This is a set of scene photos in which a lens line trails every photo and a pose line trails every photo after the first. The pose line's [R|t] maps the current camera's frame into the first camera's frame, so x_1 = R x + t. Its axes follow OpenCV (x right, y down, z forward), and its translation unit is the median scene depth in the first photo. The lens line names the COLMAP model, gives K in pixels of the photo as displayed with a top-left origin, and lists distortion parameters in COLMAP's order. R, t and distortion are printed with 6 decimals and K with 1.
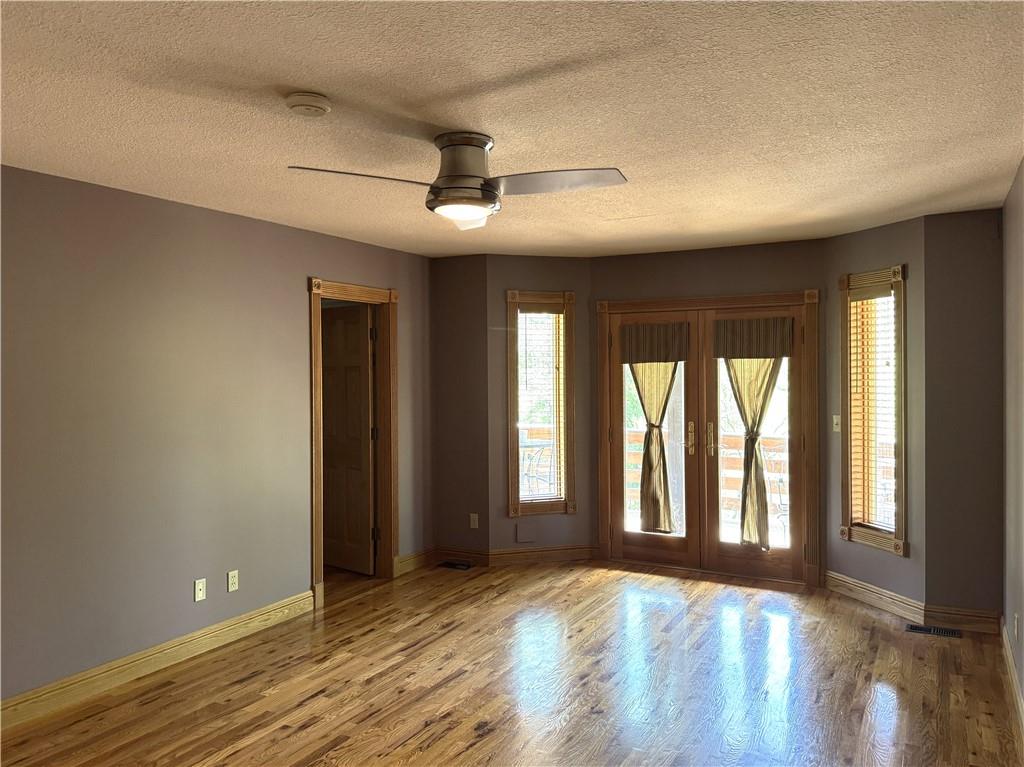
lens RADIAL K [[746.7, 0, 512.0], [0, 746.7, 383.5], [0, 0, 1]] dist [0.116106, -0.222817]
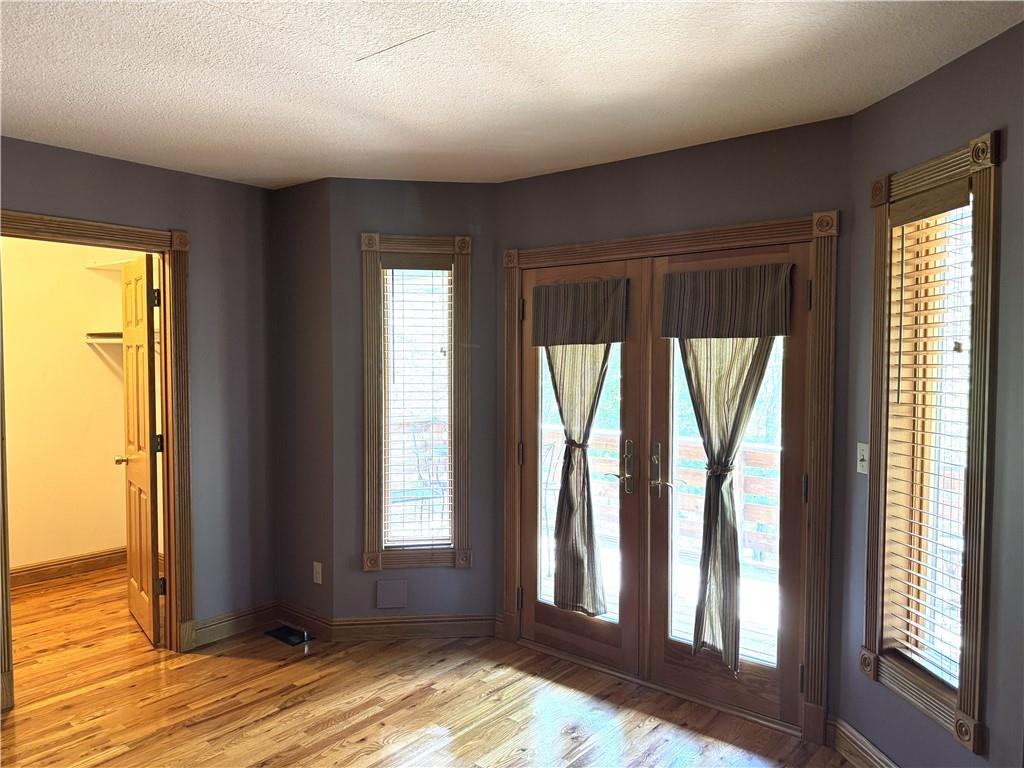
lens RADIAL K [[691.4, 0, 516.8], [0, 691.4, 389.9], [0, 0, 1]] dist [0.030419, -0.040277]
pose [[0.983228, 0.020370, -0.181238, 0.256969], [-0.015128, 0.999428, 0.030261, -0.006741], [0.181751, -0.027012, 0.982974, 0.438280]]
